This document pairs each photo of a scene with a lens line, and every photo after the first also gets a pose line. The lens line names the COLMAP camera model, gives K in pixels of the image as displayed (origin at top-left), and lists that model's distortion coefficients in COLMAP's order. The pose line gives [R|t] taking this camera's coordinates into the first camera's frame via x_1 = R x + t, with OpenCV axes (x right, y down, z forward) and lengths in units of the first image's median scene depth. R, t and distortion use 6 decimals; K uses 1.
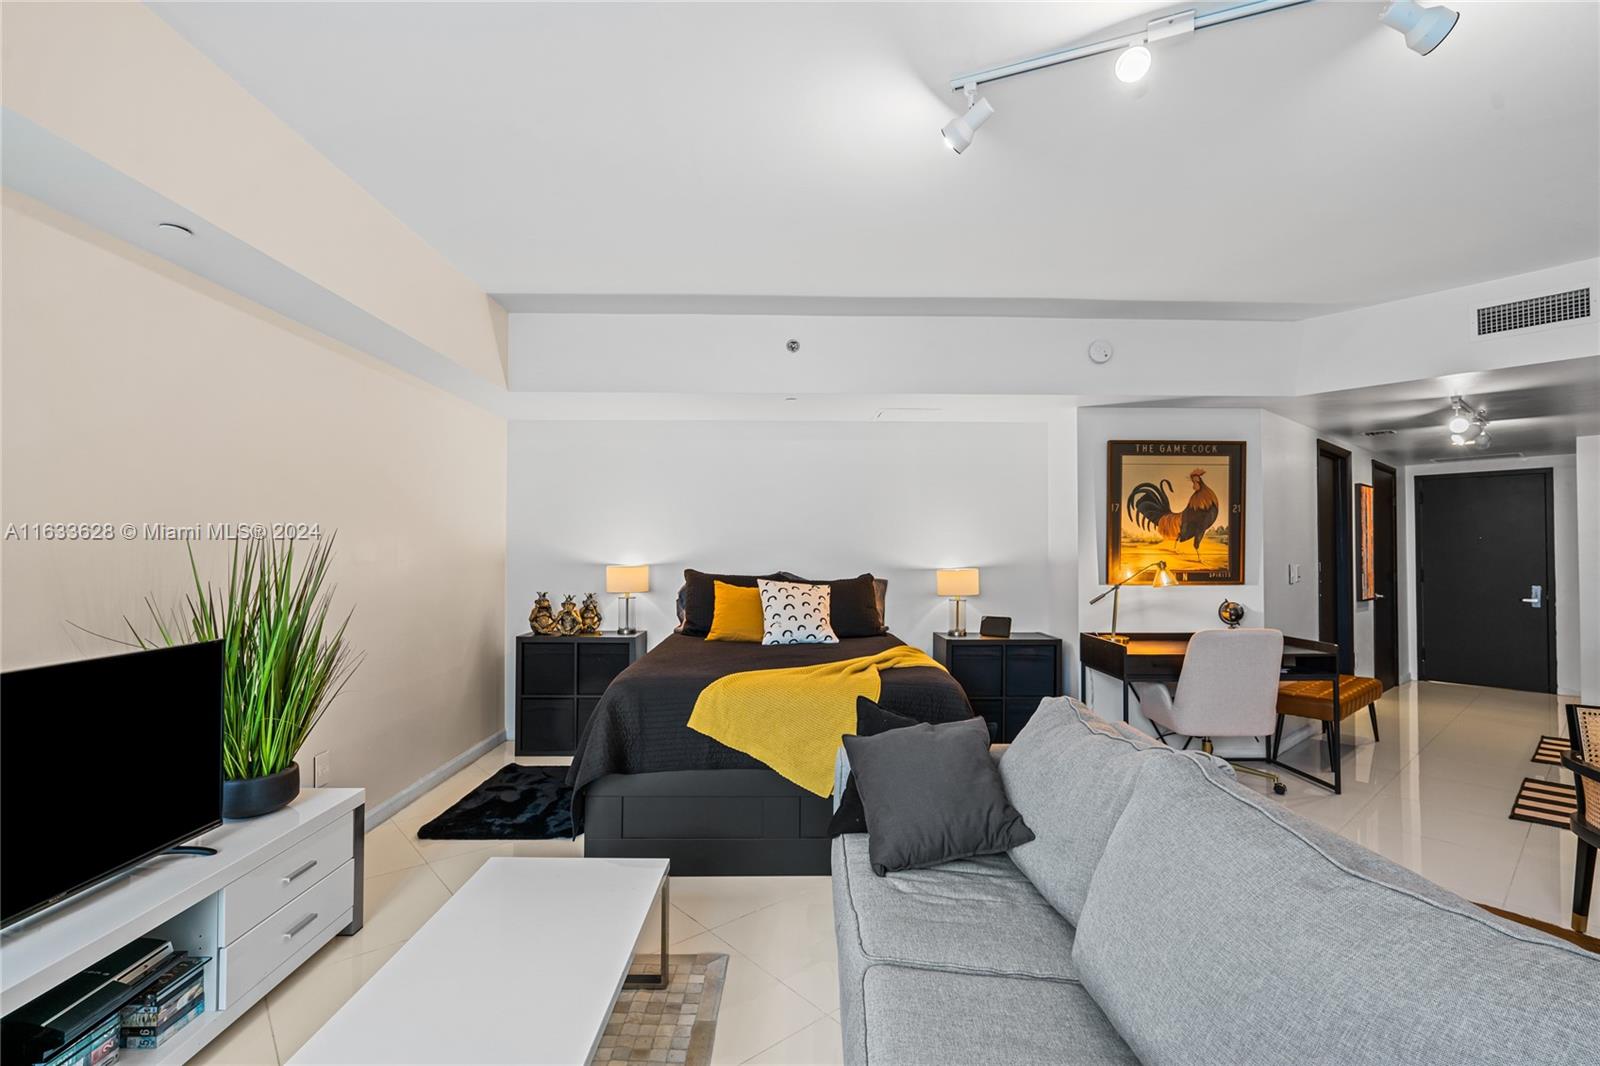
lens RADIAL K [[743.0, 0, 792.5], [0, 743.0, 534.1], [0, 0, 1]] dist [-0.007356, 0.003616]
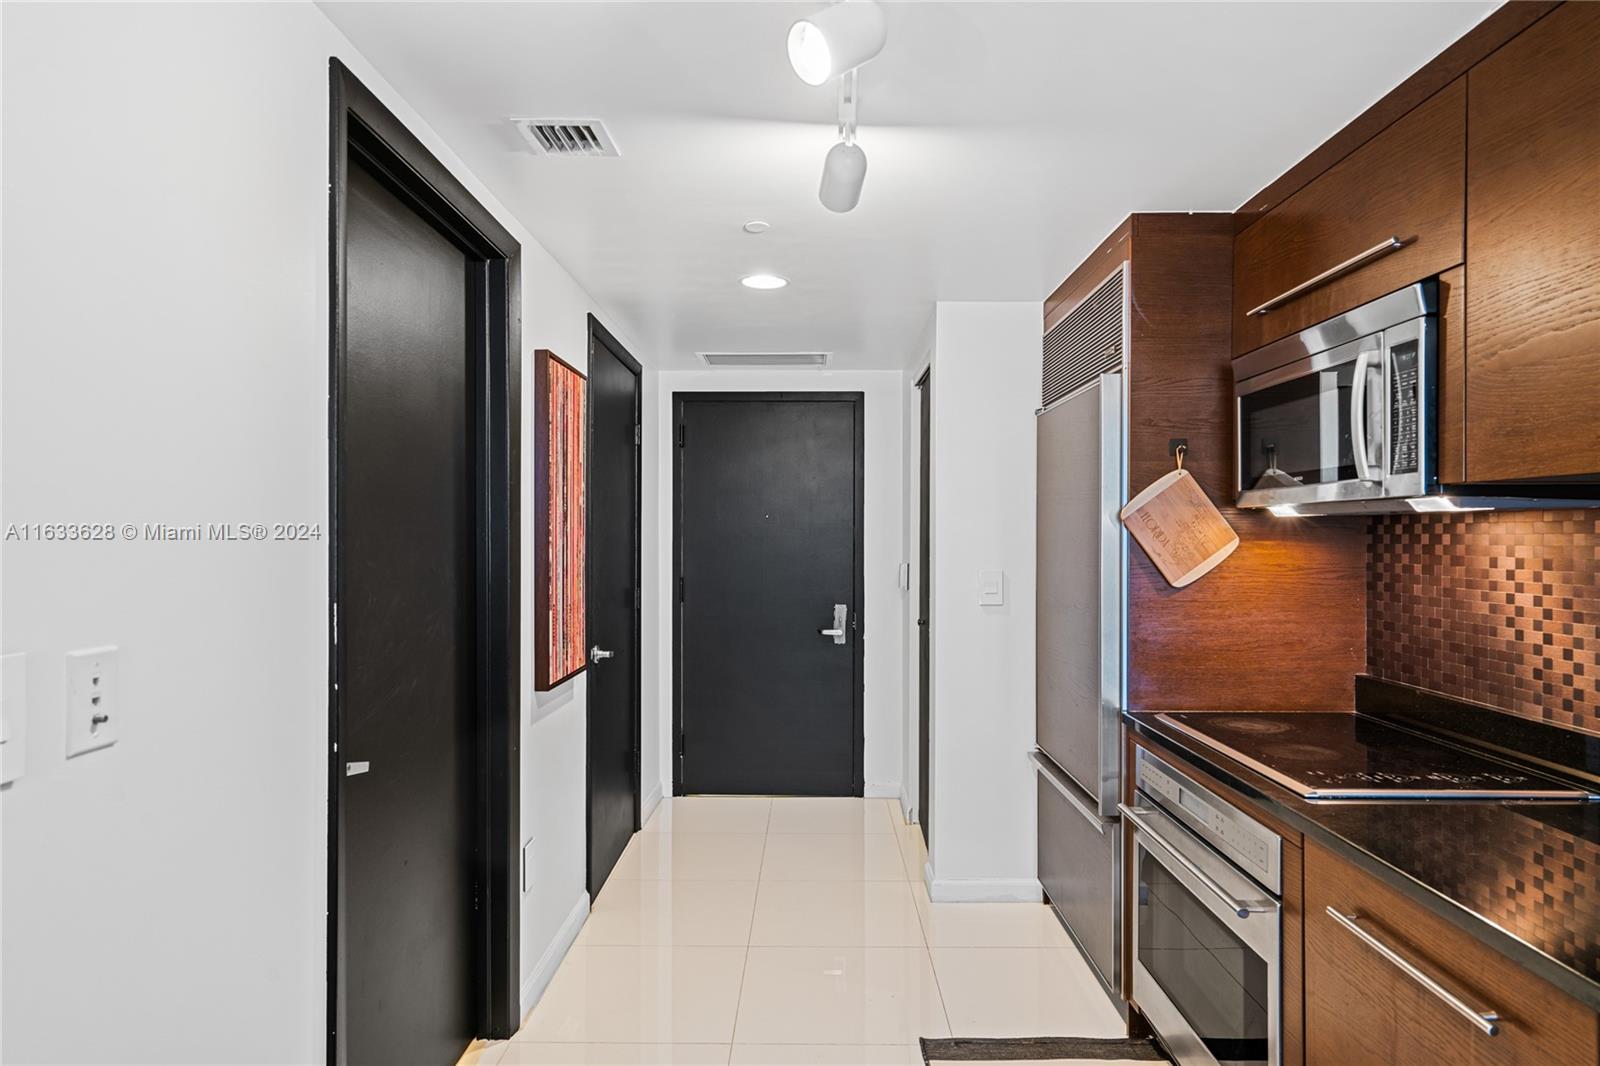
lens RADIAL K [[912.6, 0, 796.5], [0, 912.6, 538.0], [0, 0, 1]] dist [0.003905, 0.001471]
pose [[0.678590, -0.000601, 0.734517, 0.509734], [-0.017184, 0.999713, 0.016694, 0.009281], [-0.734316, -0.023950, 0.678385, 0.596083]]
